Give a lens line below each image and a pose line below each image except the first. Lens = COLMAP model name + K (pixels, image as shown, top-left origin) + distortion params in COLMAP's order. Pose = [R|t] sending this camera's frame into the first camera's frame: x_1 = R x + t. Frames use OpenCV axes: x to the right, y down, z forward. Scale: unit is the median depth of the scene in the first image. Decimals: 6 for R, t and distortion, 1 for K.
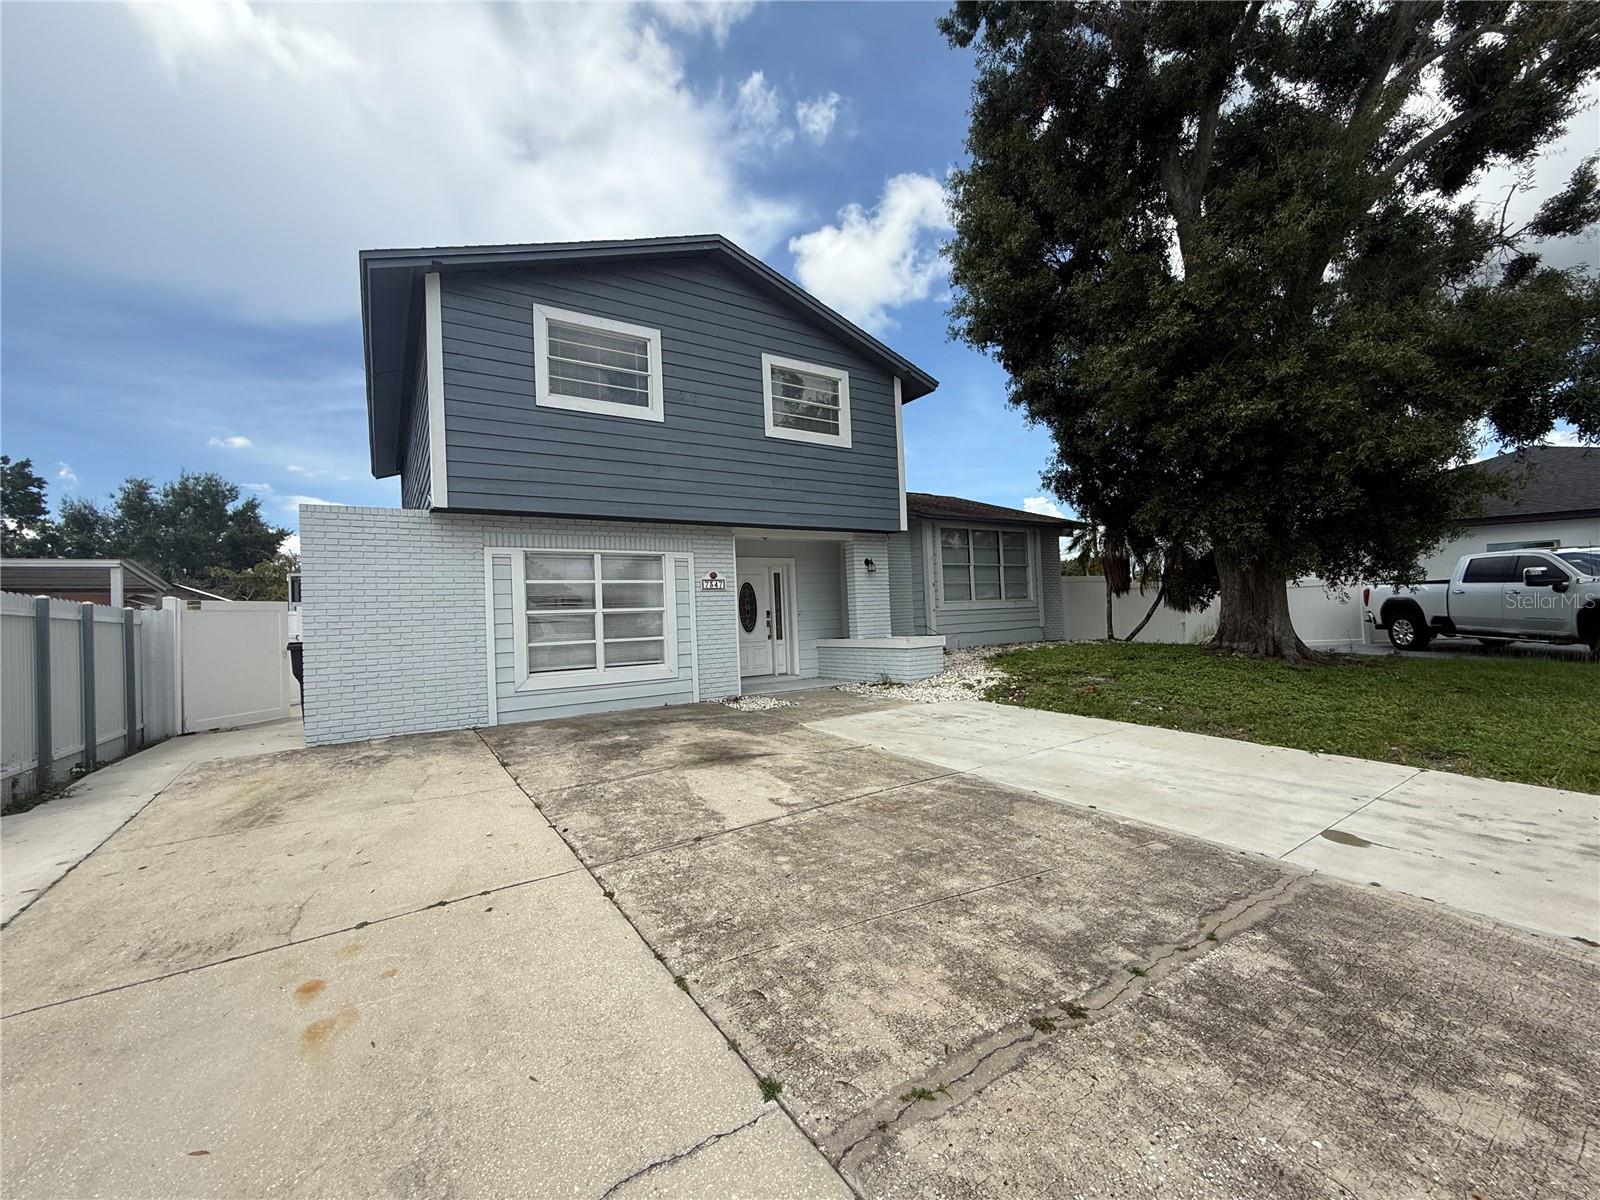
lens RADIAL K [[640.1, 0, 796.5], [0, 640.1, 603.9], [0, 0, 1]] dist [-0.001085, 0.000501]
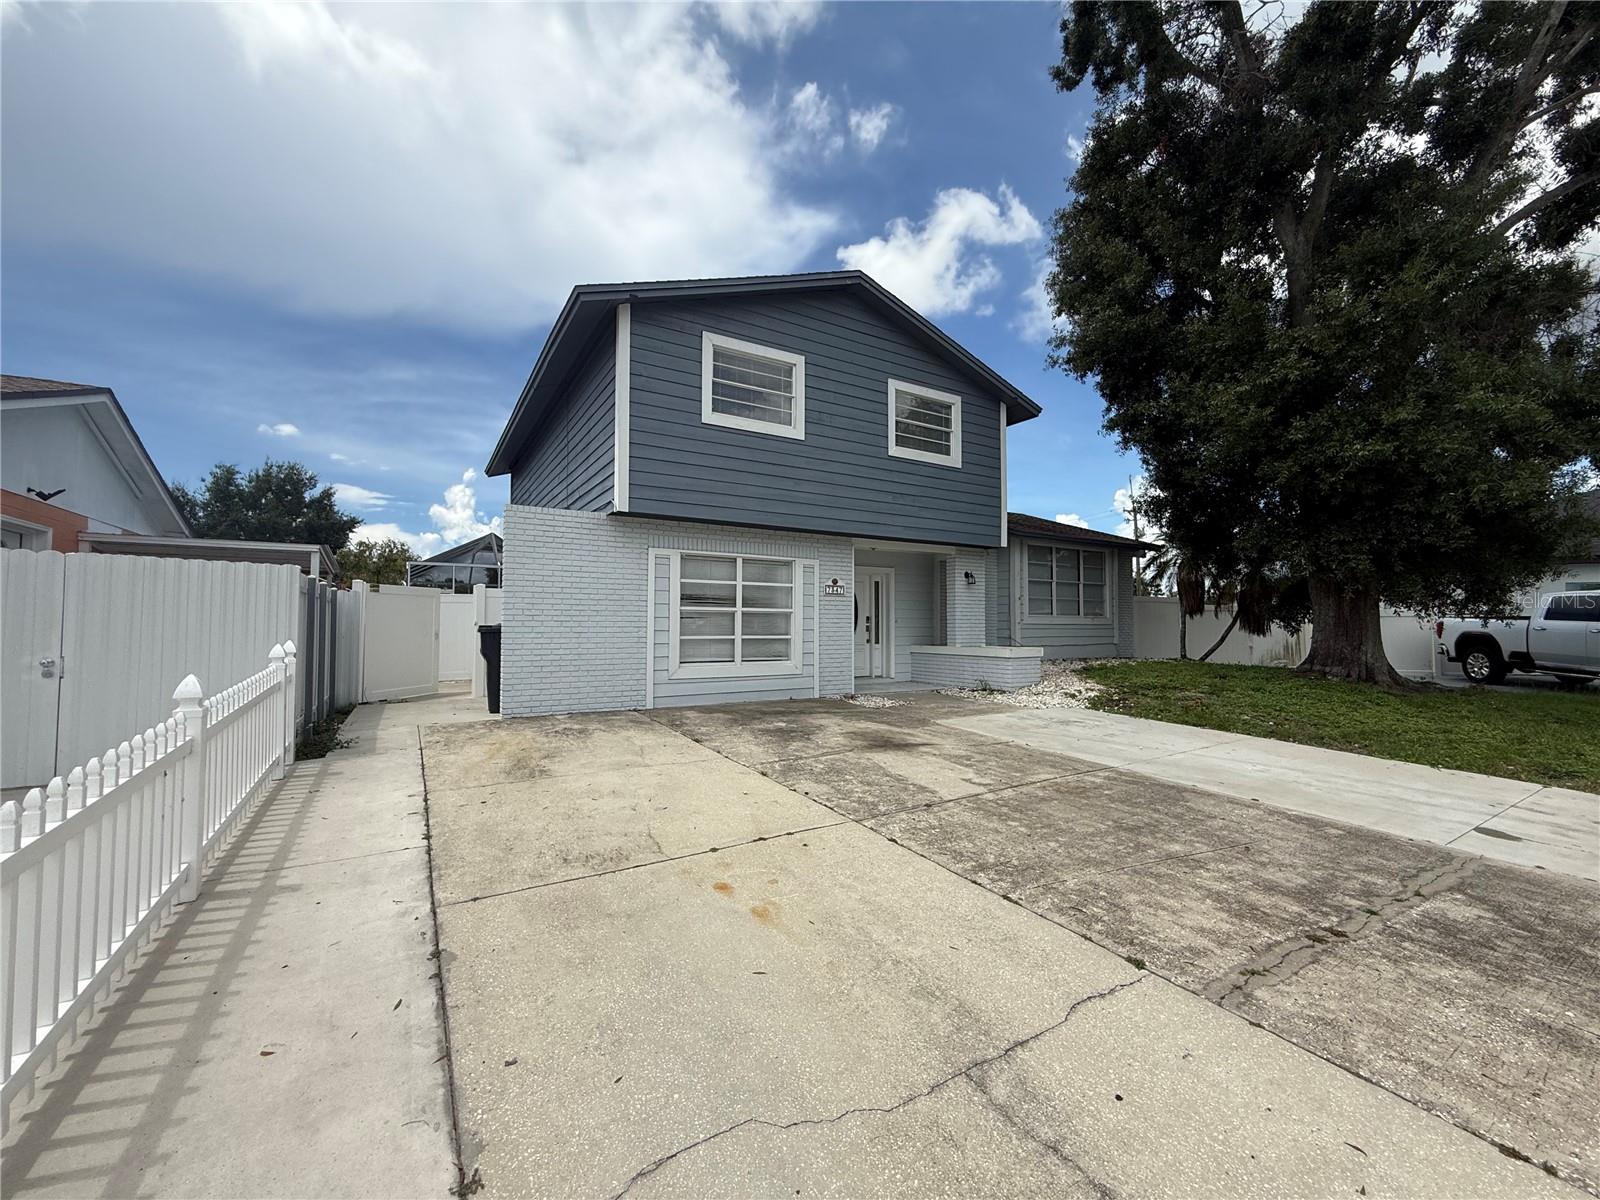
lens RADIAL K [[640.1, 0, 796.8], [0, 640.1, 604.0], [0, 0, 1]] dist [-0.001085, 0.000501]
pose [[0.998370, 0.044683, -0.035504, -0.180343], [-0.045018, 0.998948, -0.008693, 0.006998], [0.035078, 0.010277, 0.999332, -0.098021]]
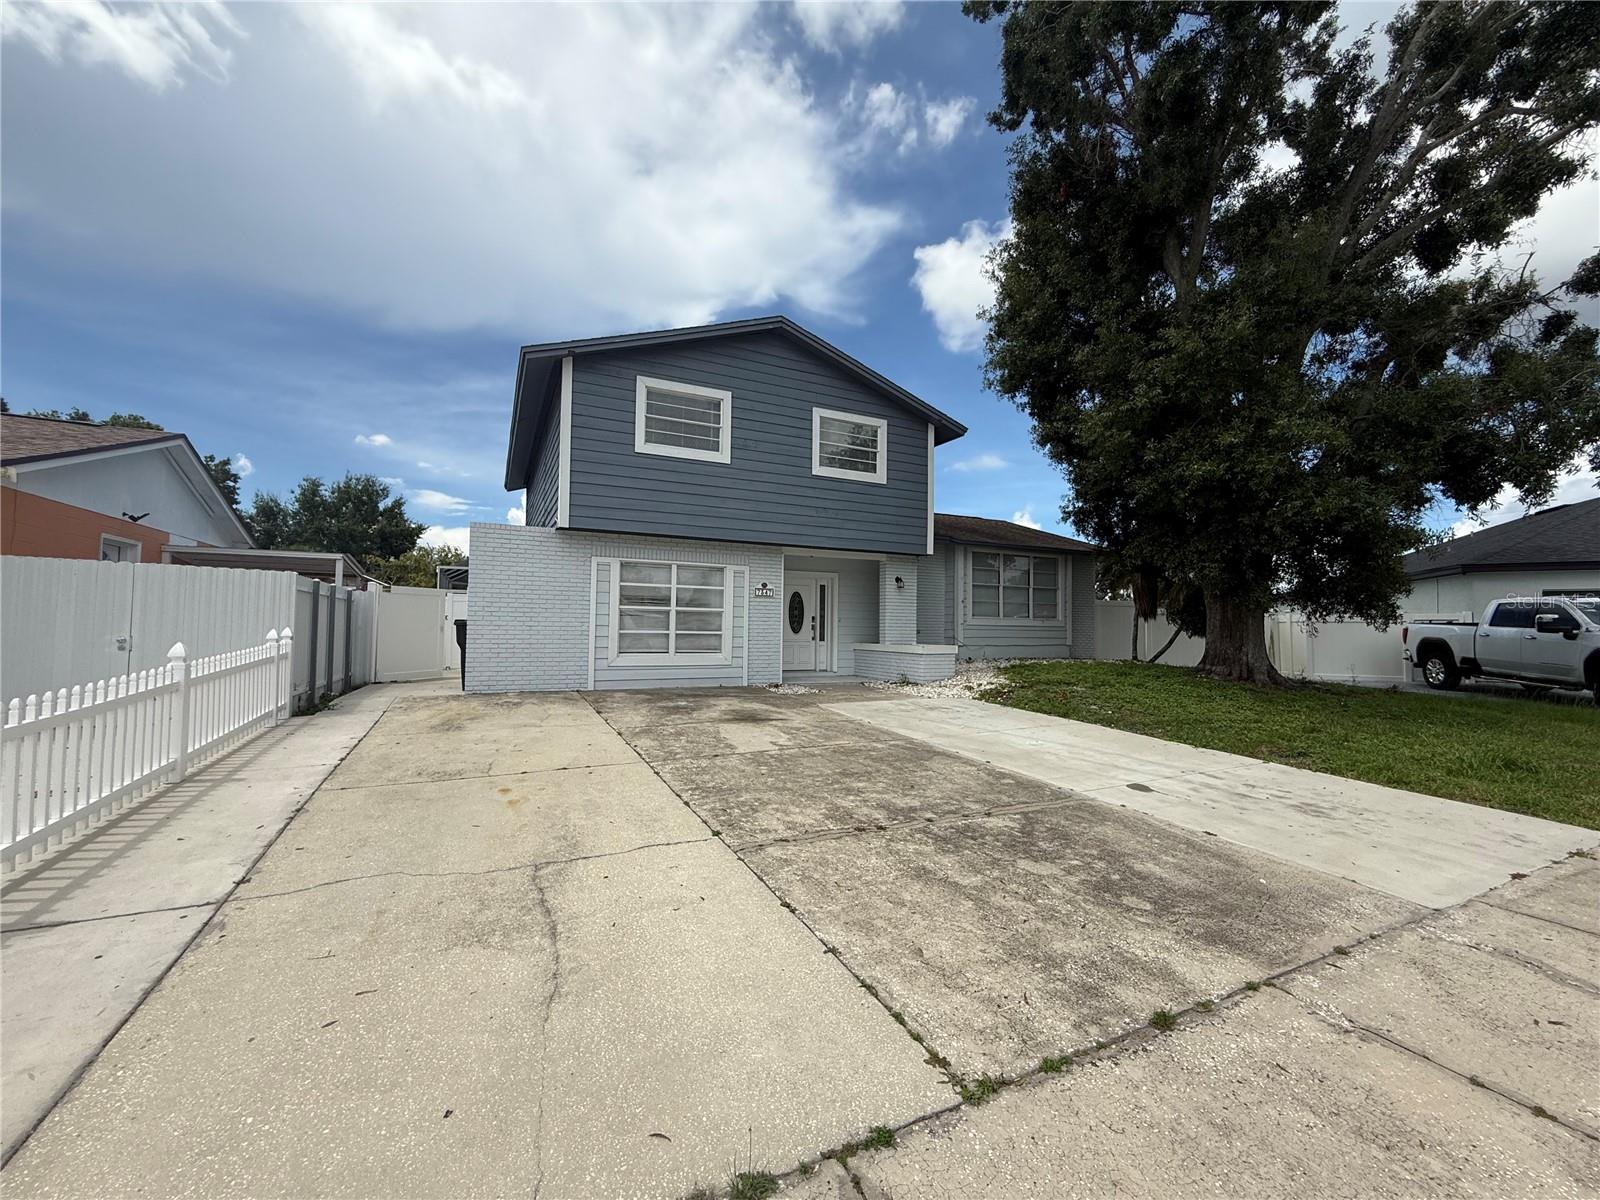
lens RADIAL K [[640.1, 0, 797.4], [0, 640.1, 606.5], [0, 0, 1]] dist [-0.001085, 0.000501]
pose [[0.990434, 0.052182, -0.127741, 0.109691], [-0.053109, 0.998581, -0.003857, -0.001837], [0.127359, 0.010605, 0.991800, -0.261657]]
